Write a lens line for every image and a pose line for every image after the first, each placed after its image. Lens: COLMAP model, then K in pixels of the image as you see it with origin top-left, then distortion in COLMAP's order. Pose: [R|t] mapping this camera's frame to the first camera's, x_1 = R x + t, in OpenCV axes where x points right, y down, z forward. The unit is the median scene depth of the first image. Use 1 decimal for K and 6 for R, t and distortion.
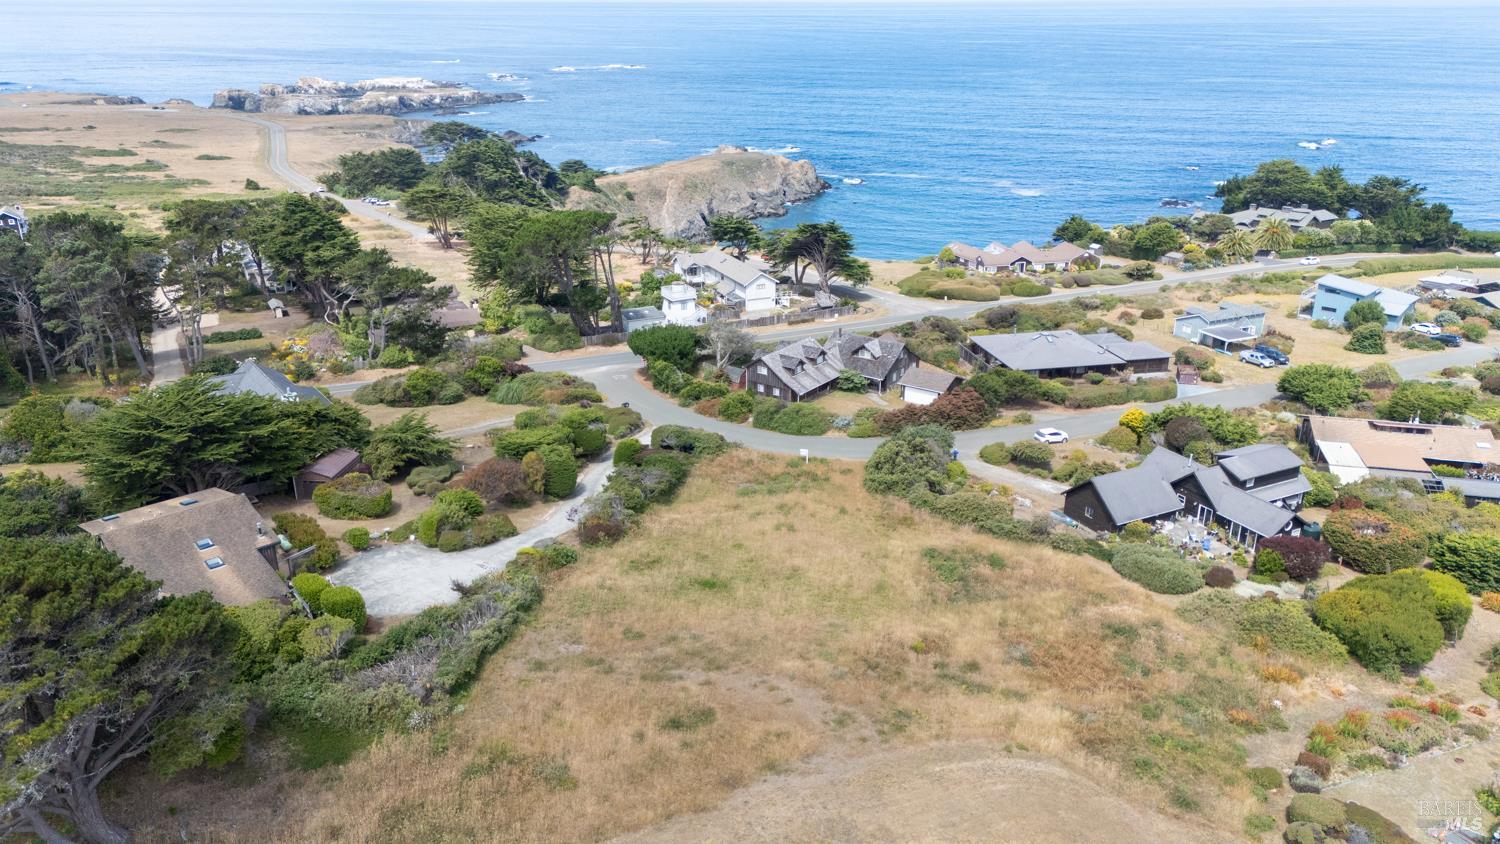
lens RADIAL K [[1092.9, 0, 750.0], [0, 1092.9, 422.0], [0, 0, 1]] dist [0.084215, -0.087331]
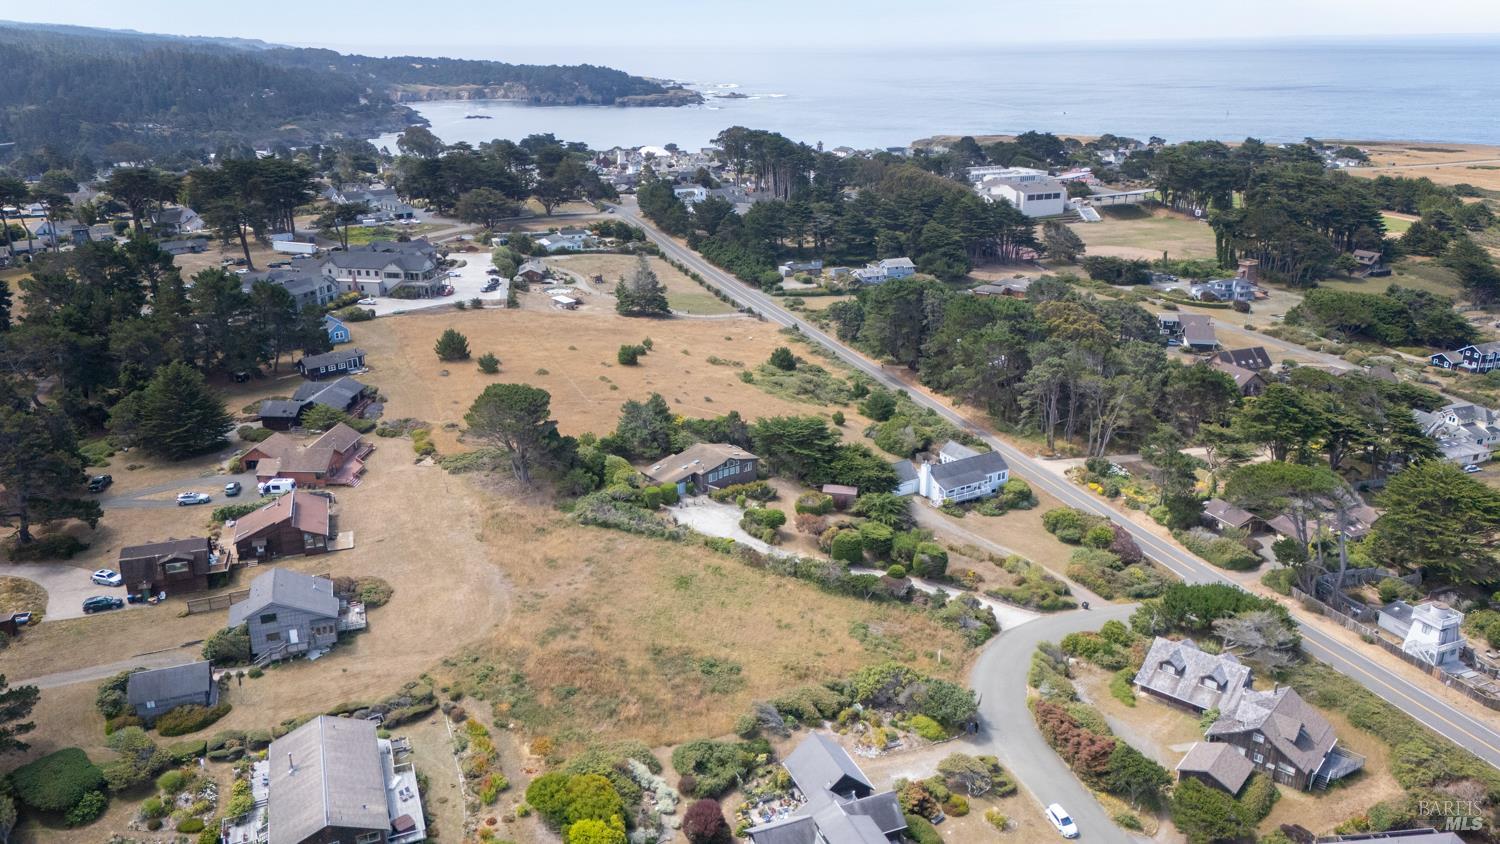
lens RADIAL K [[1092.9, 0, 750.0], [0, 1092.9, 422.0], [0, 0, 1]] dist [0.084215, -0.087331]
pose [[-0.075820, 0.332937, -0.939896, 0.919730], [-0.360894, 0.869541, 0.337128, -0.433281], [0.929520, 0.364764, 0.054226, 0.492902]]
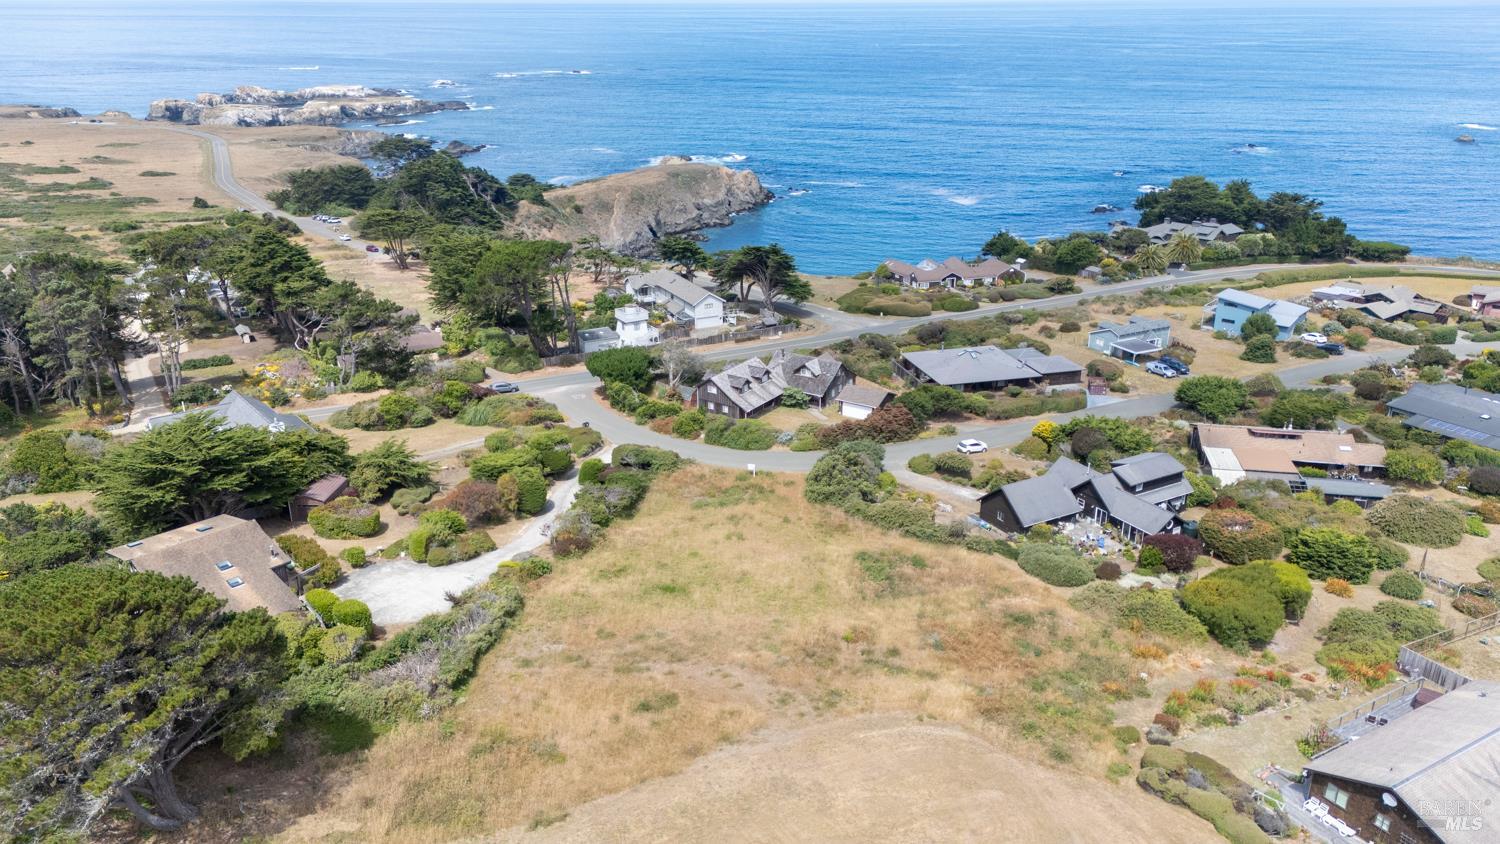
lens RADIAL K [[1092.9, 0, 750.0], [0, 1092.9, 422.0], [0, 0, 1]] dist [0.084215, -0.087331]
pose [[0.998757, -0.019176, 0.046011, -0.001290], [0.019195, 0.999816, 0.000035, -0.014129], [-0.046003, 0.000848, 0.998941, -0.084554]]
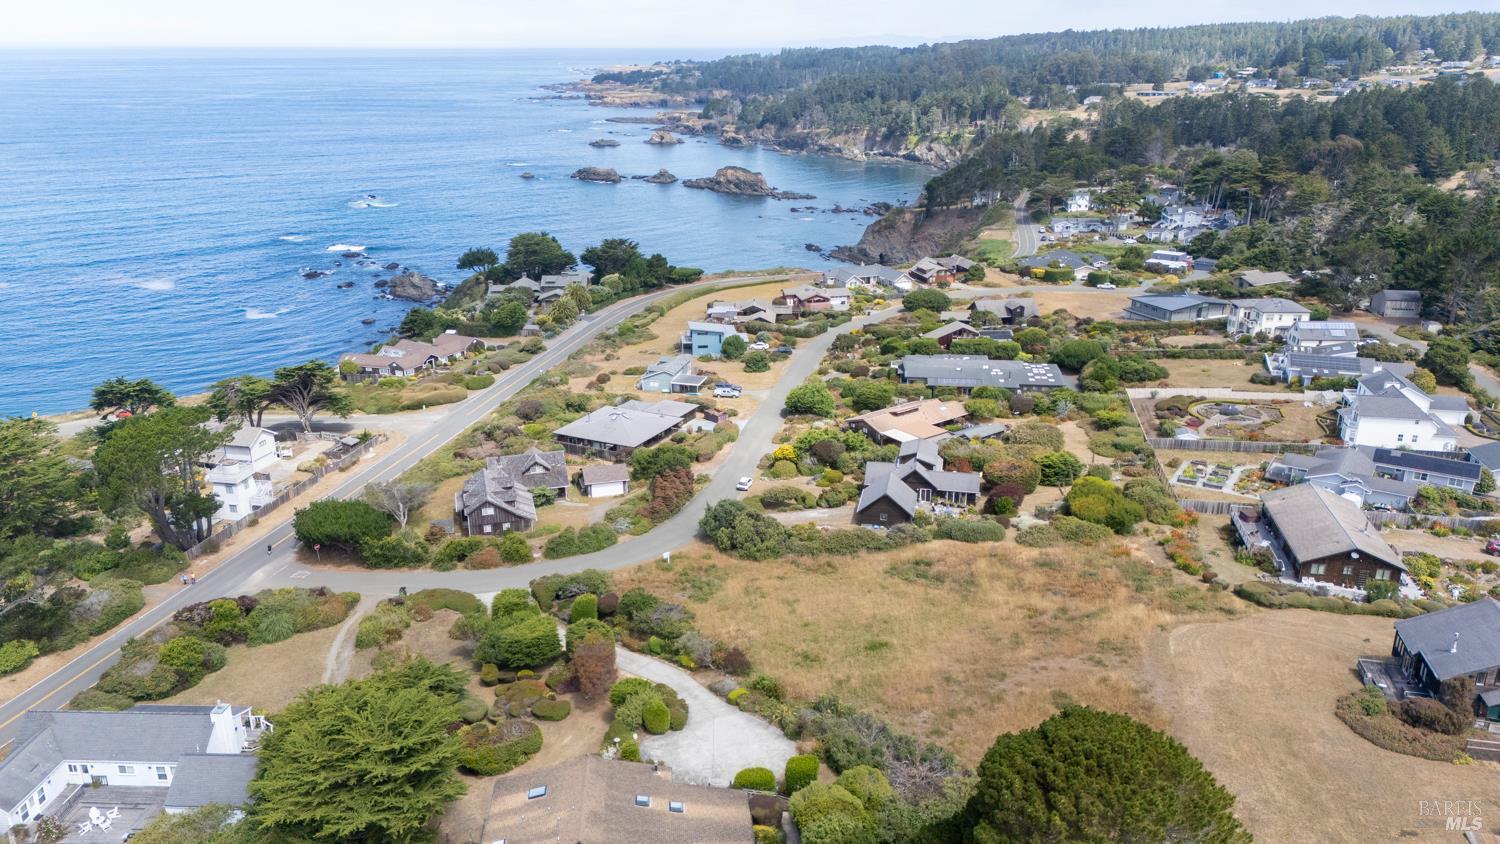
lens RADIAL K [[1092.9, 0, 750.0], [0, 1092.9, 422.0], [0, 0, 1]] dist [0.084215, -0.087331]
pose [[0.622243, -0.255242, 0.740044, -0.567566], [0.284303, 0.954486, 0.090157, -0.147471], [-0.729373, 0.154297, 0.666489, 0.108730]]
